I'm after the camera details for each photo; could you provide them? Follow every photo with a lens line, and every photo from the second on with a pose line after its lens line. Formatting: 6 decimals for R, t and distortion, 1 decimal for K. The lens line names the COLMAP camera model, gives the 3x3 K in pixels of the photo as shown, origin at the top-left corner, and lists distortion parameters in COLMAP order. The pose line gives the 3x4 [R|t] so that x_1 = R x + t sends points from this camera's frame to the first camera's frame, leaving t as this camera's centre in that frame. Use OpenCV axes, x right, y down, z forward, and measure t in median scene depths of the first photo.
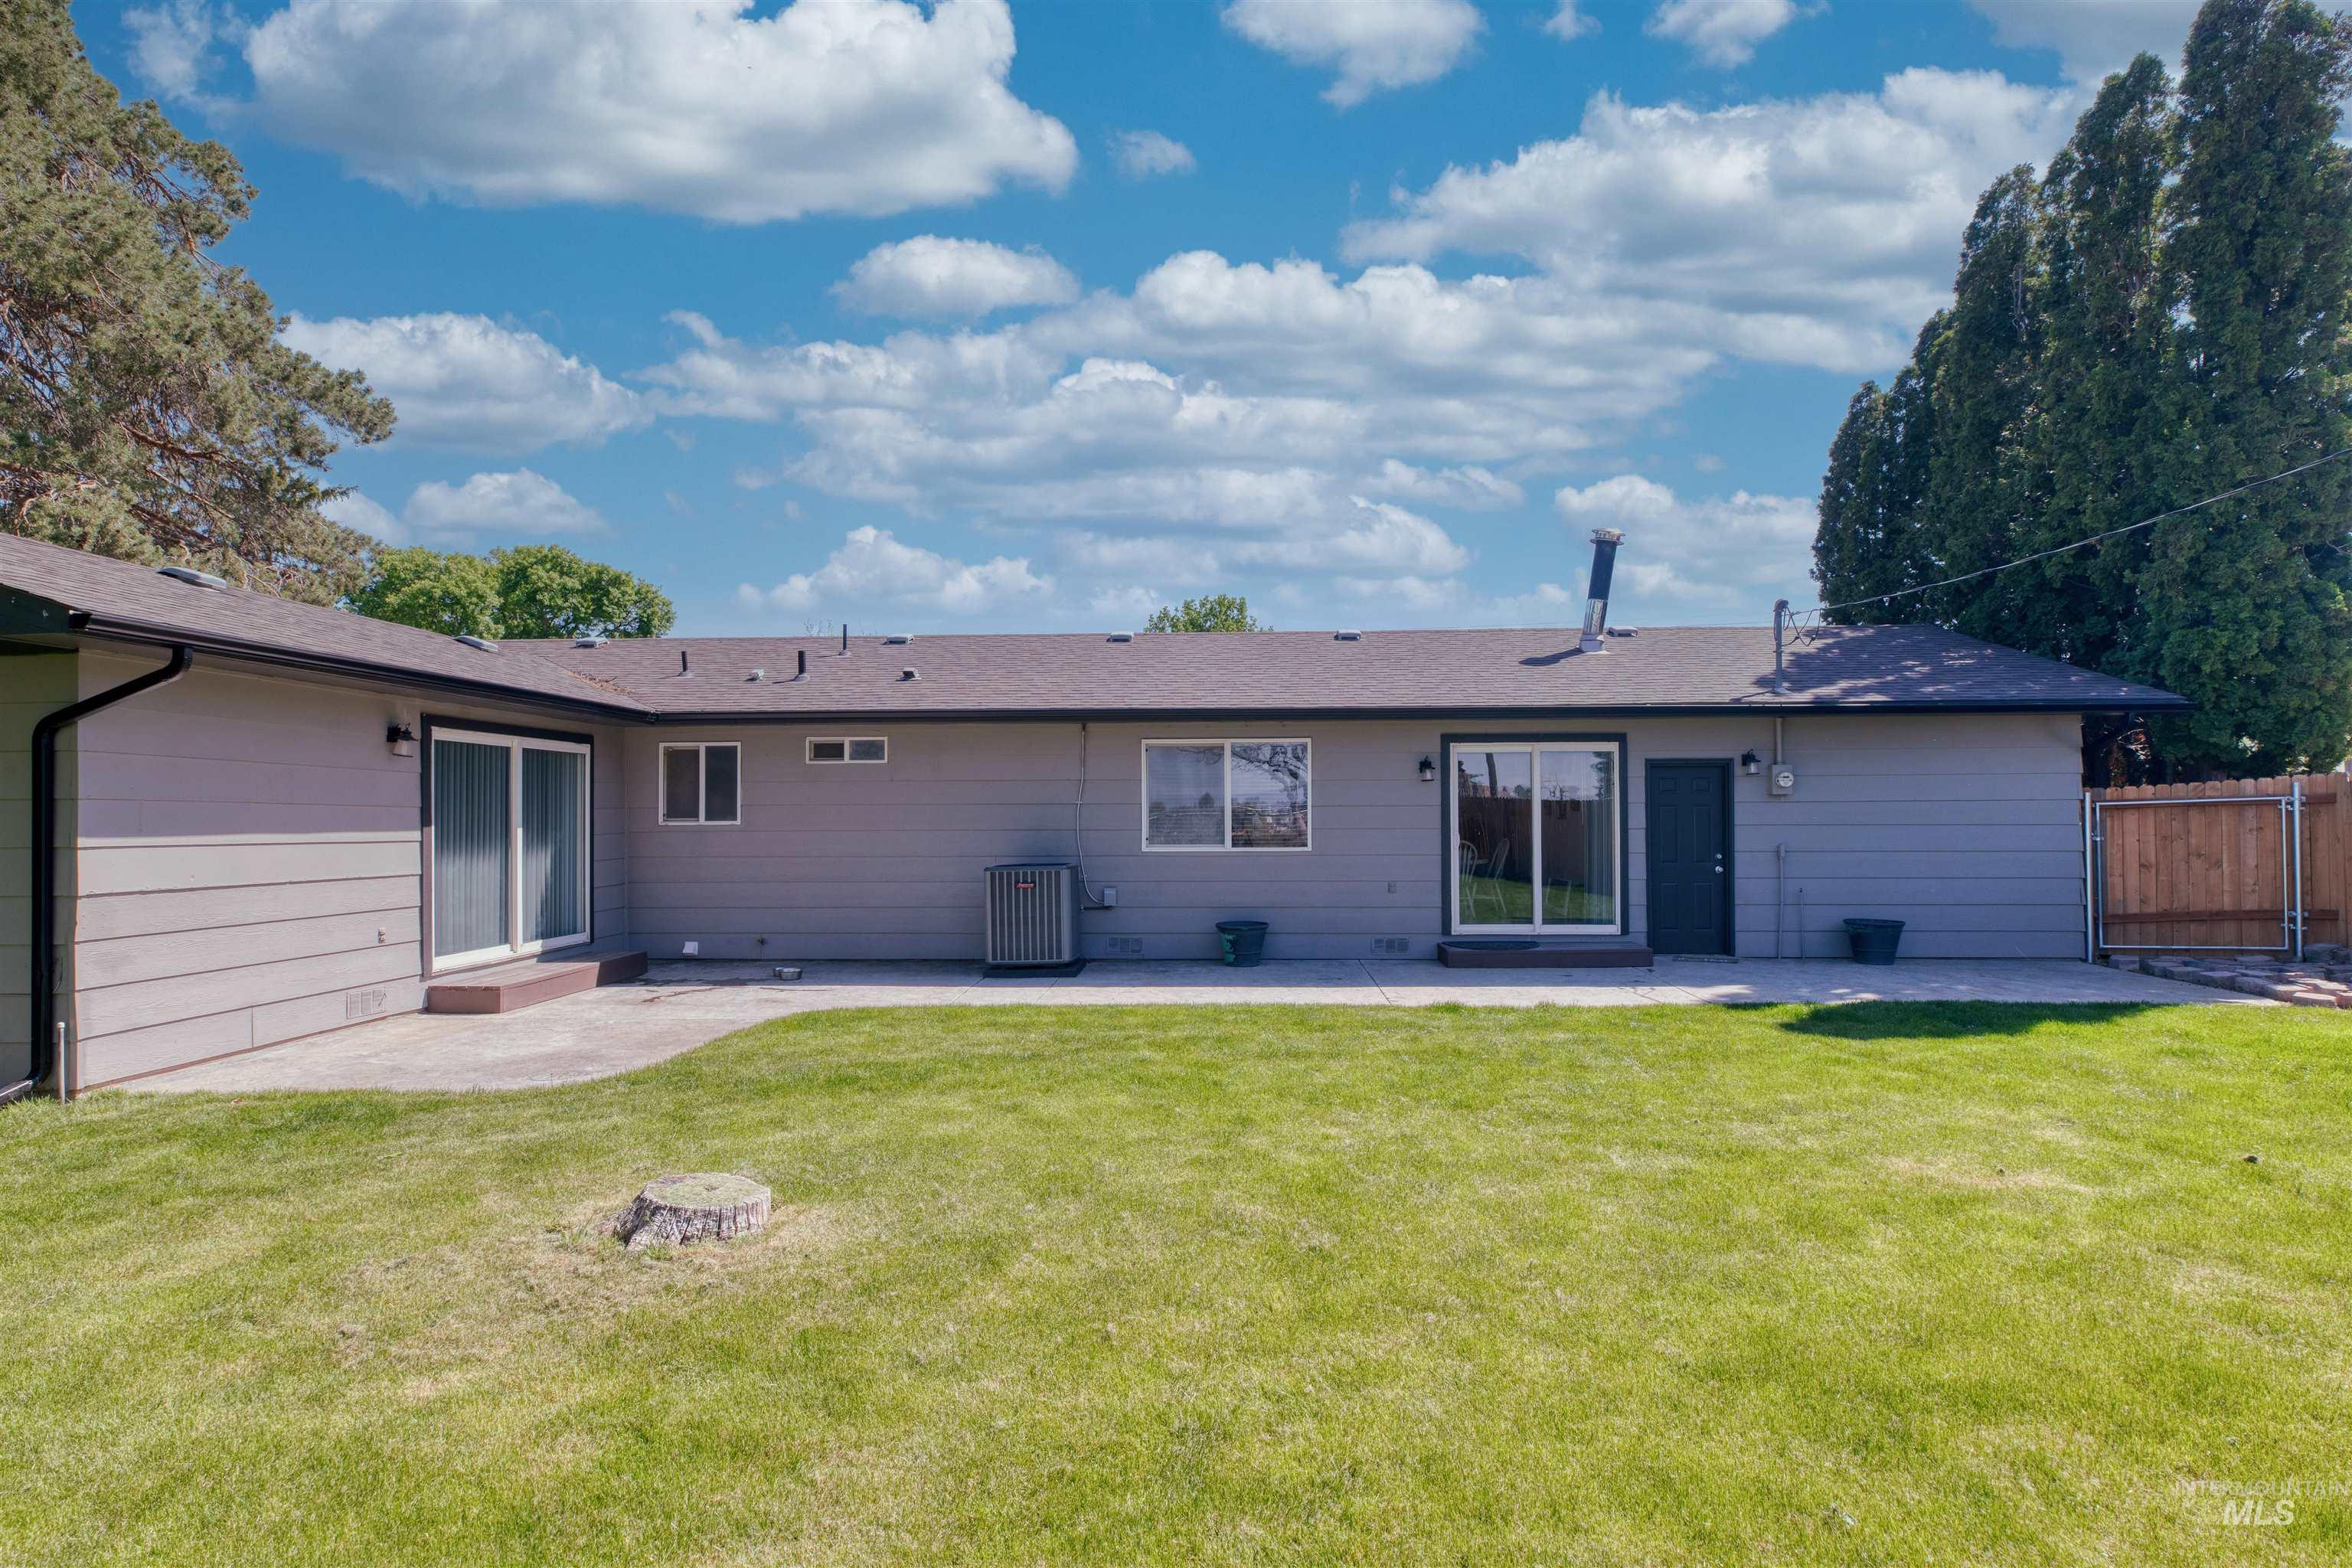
lens RADIAL K [[1166.0, 0, 1182.6], [0, 1166.0, 780.9], [0, 0, 1]] dist [0.000118, -0.000113]
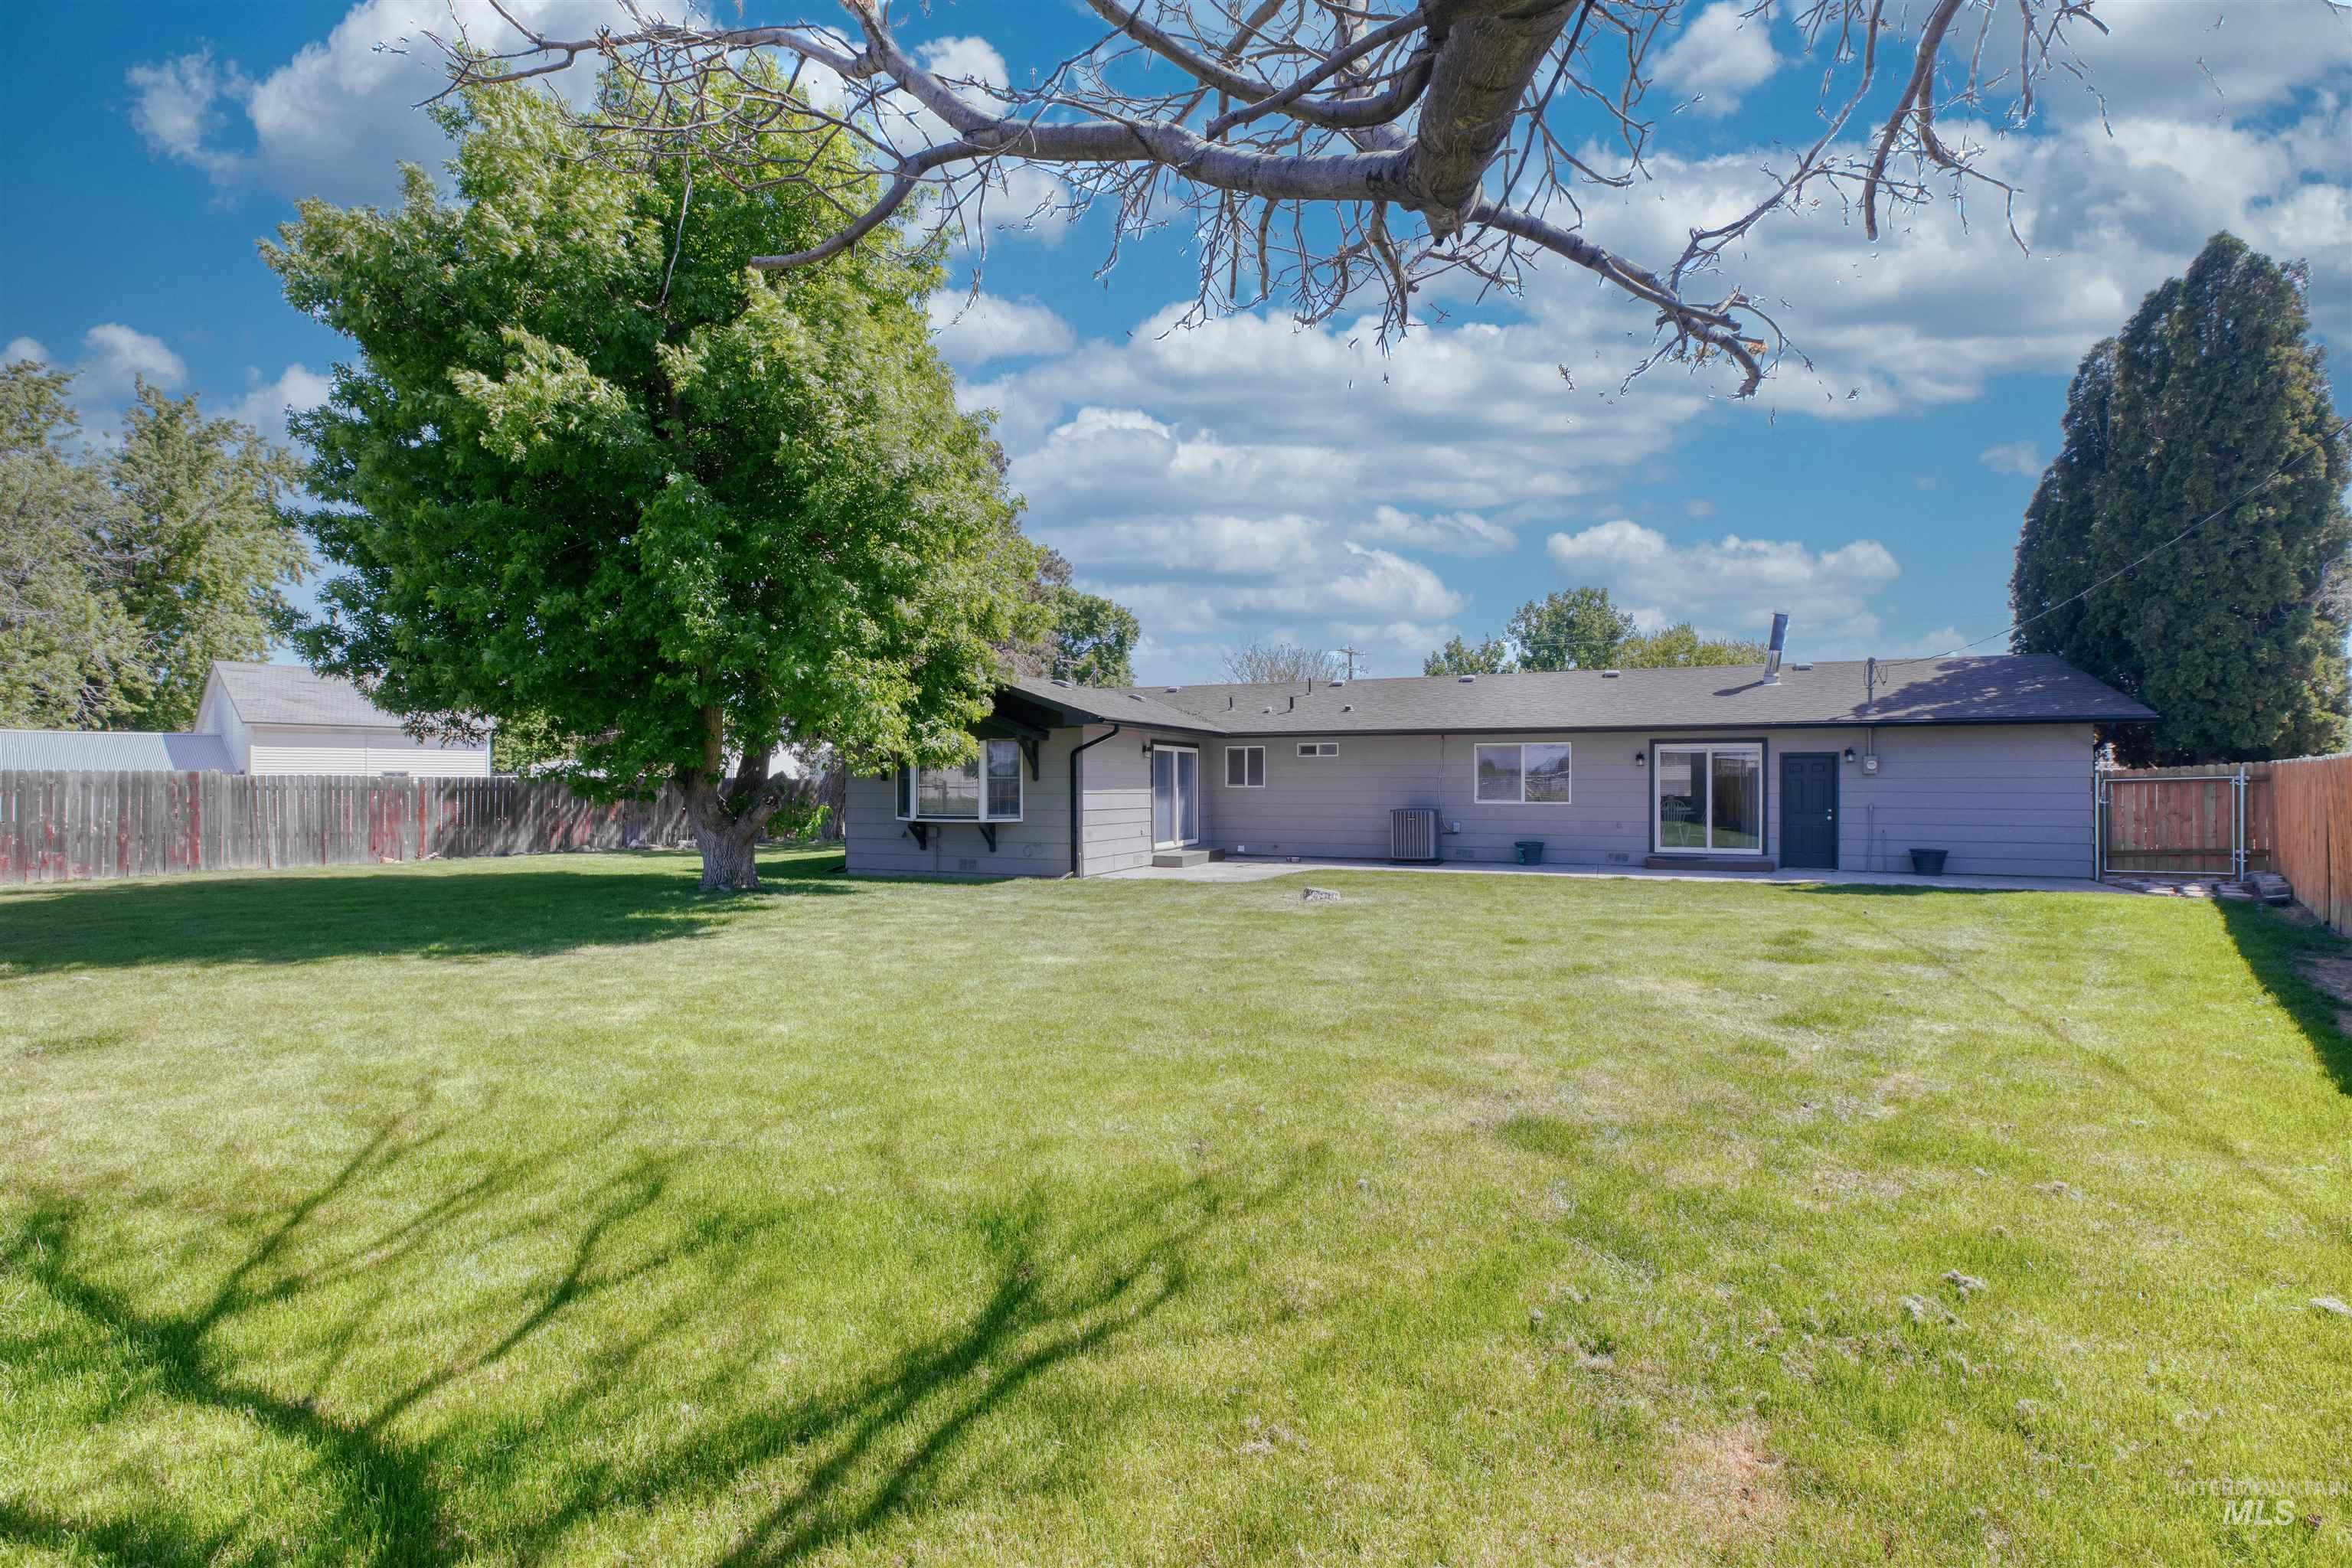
lens RADIAL K [[1058.3, 0, 1167.5], [0, 1058.3, 762.6], [0, 0, 1]] dist [0.001825, 0.000275]
pose [[0.937033, -0.001271, -0.349239, 0.098262], [0.005699, 0.999916, 0.011654, -0.027607], [0.349195, -0.012910, 0.936961, -0.771521]]
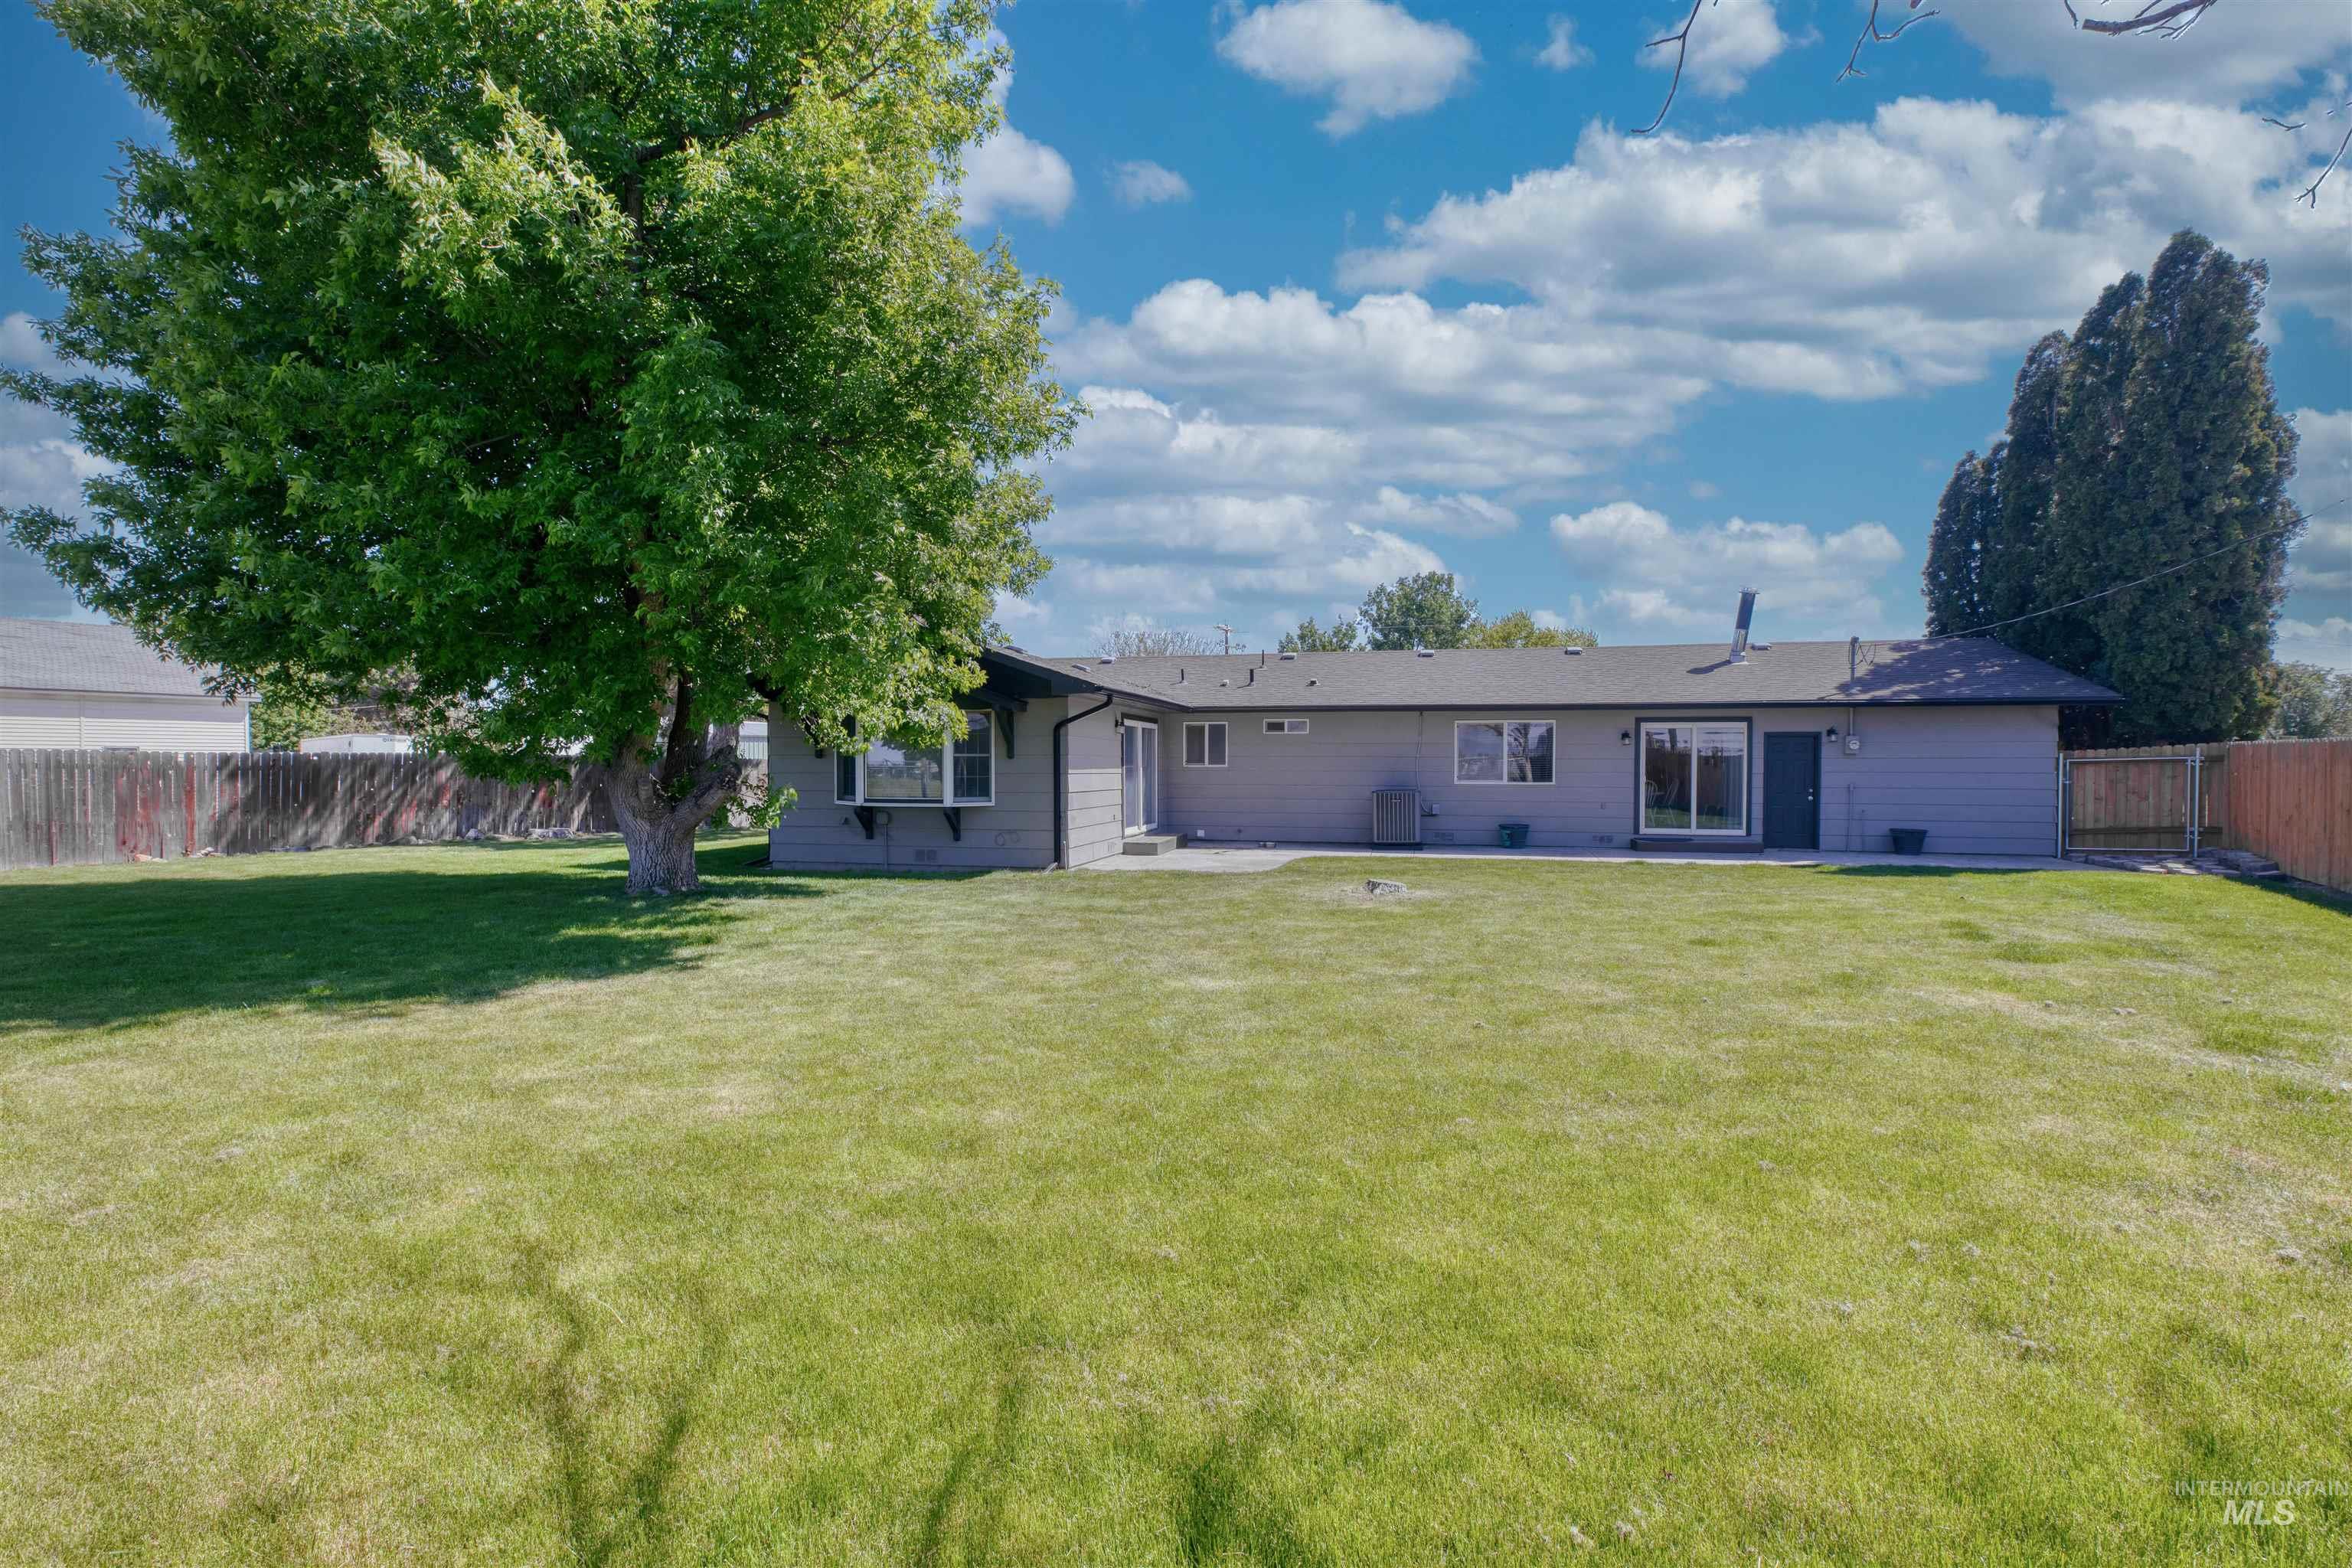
lens RADIAL K [[1065.3, 0, 1168.3], [0, 1065.3, 766.5], [0, 0, 1]] dist [0.002967, 0.000043]
pose [[0.981545, 0.007728, -0.191077, -0.154876], [-0.001209, 0.999414, 0.034209, -0.021030], [0.191229, -0.033347, 0.980979, -0.682638]]
